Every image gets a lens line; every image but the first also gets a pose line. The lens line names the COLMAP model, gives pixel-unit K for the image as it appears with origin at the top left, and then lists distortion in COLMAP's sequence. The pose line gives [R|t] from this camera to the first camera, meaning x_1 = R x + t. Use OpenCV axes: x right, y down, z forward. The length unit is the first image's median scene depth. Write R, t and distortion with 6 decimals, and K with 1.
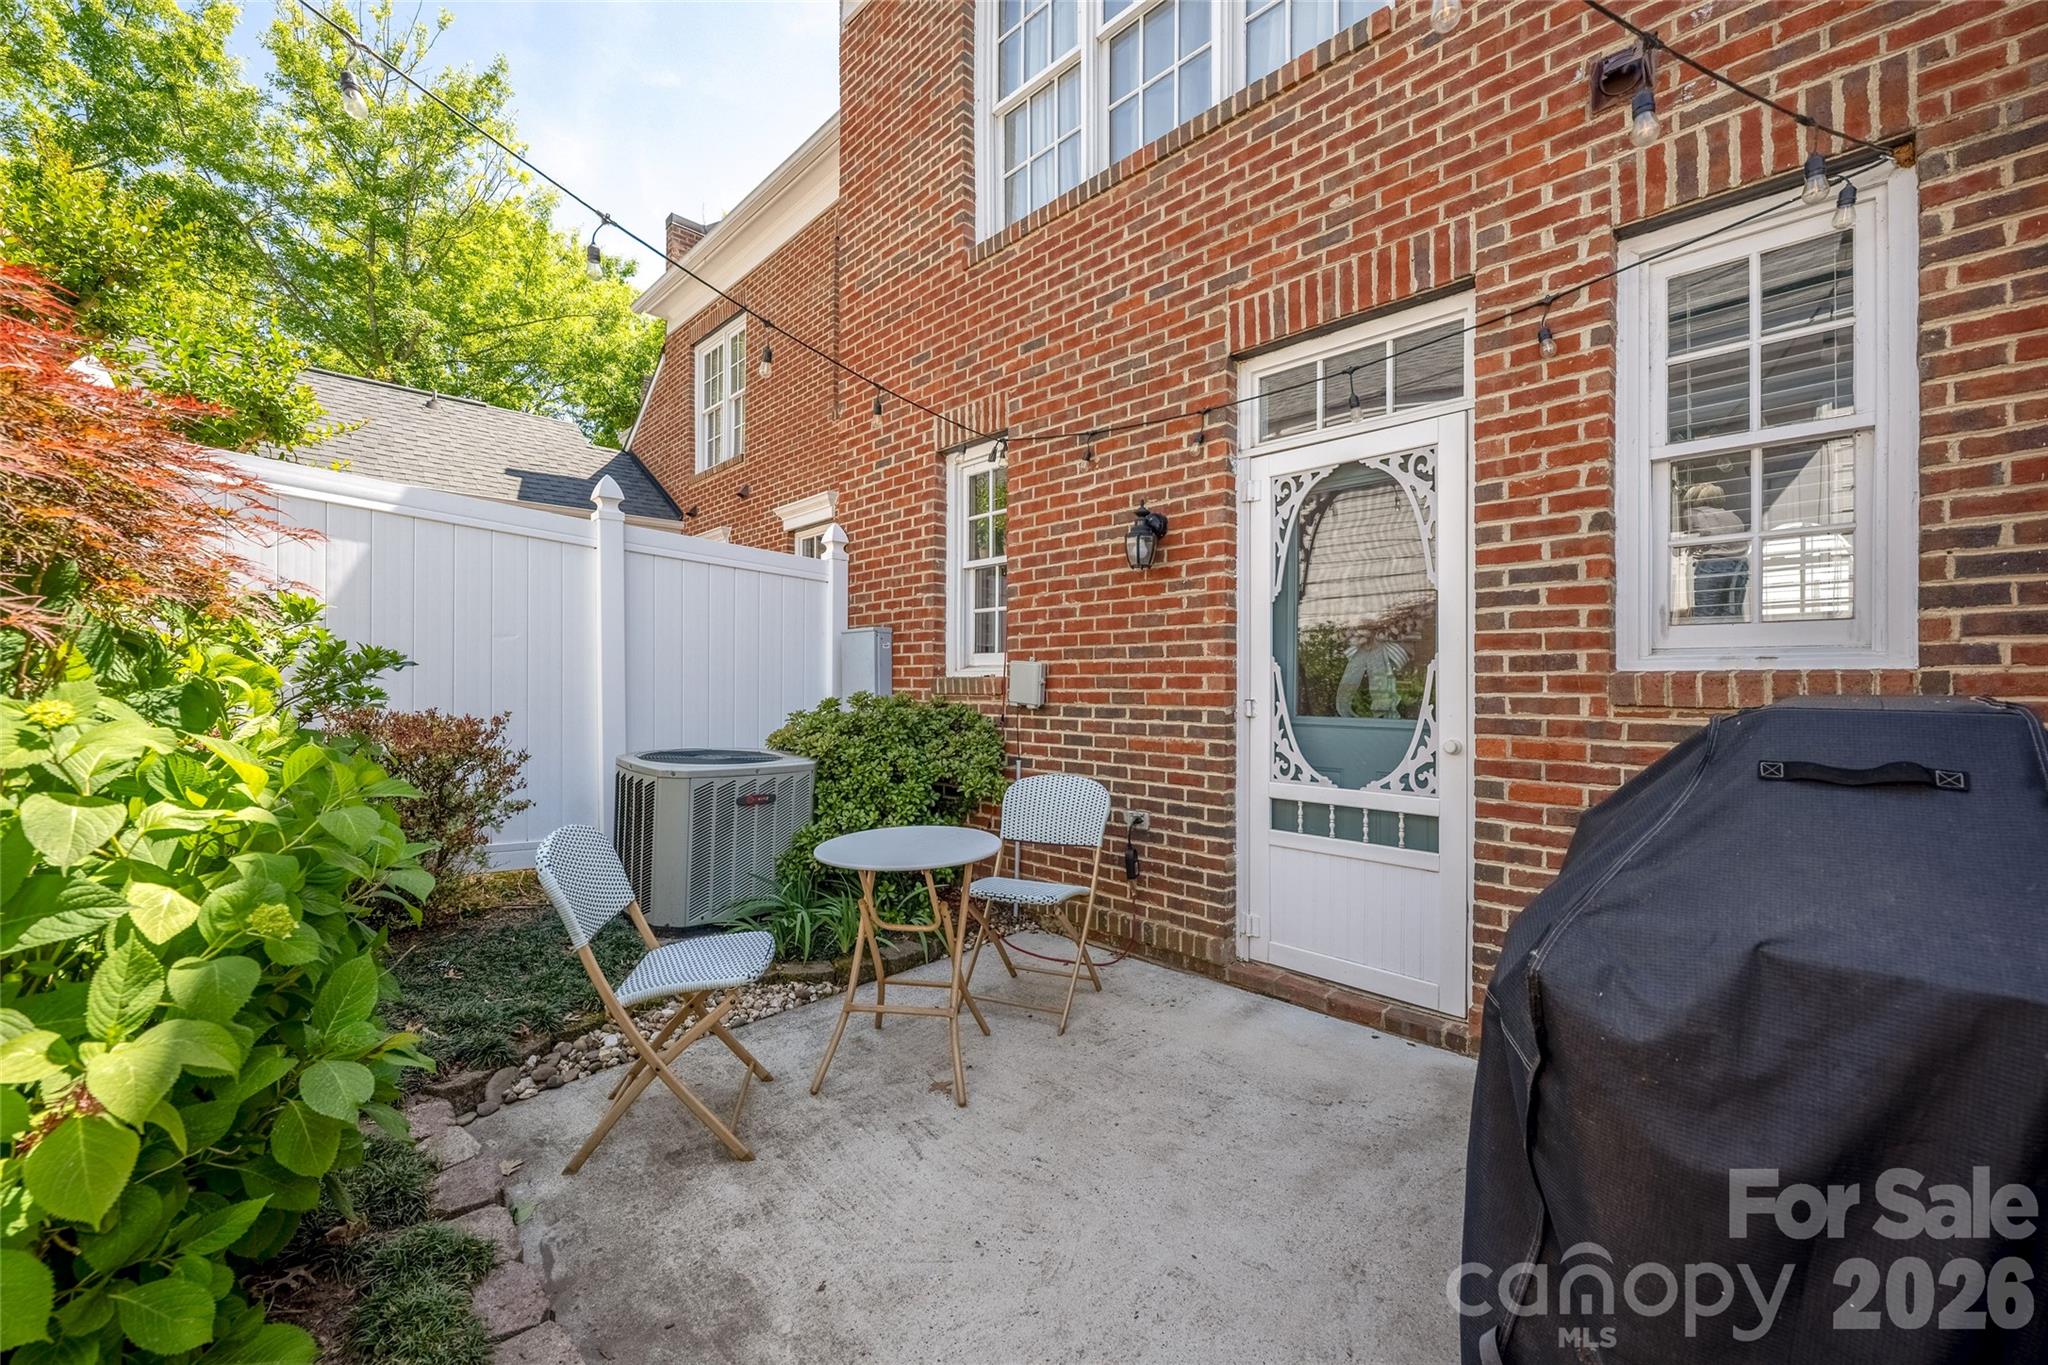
lens RADIAL K [[827.9, 0, 1012.3], [0, 827.9, 677.7], [0, 0, 1]] dist [-0.001076, 0.000065]
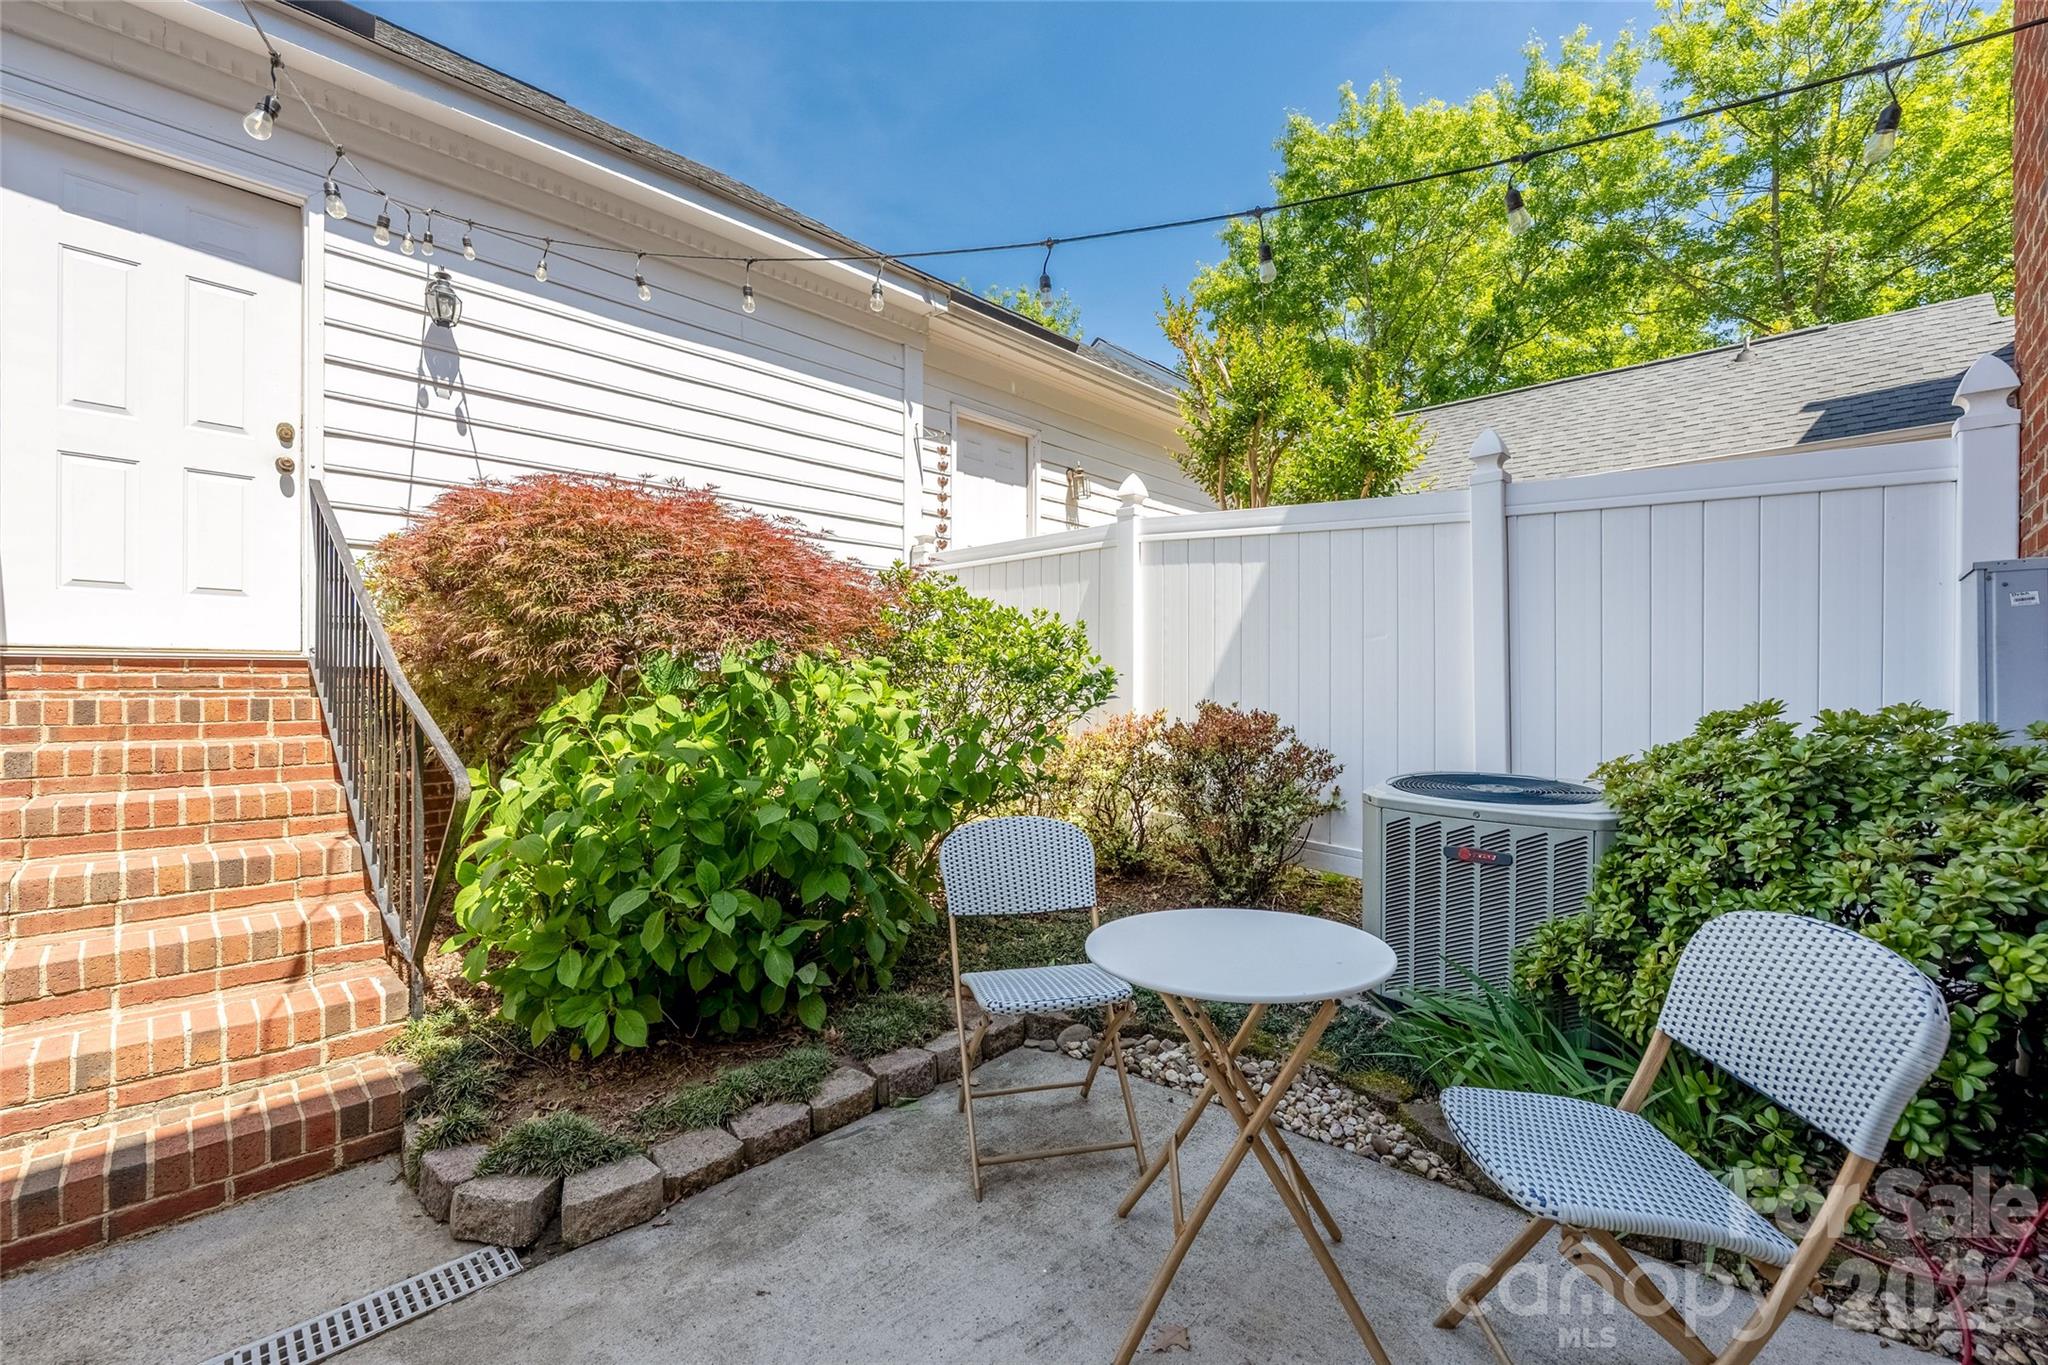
lens RADIAL K [[845.8, 0, 1016.3], [0, 845.8, 687.4], [0, 0, 1]] dist [-0.002211, -0.000201]
pose [[0.043543, -0.000464, -0.999051, 0.363013], [0.012273, 0.999925, 0.000070, 0.003474], [0.998976, -0.012264, 0.043545, 0.574088]]
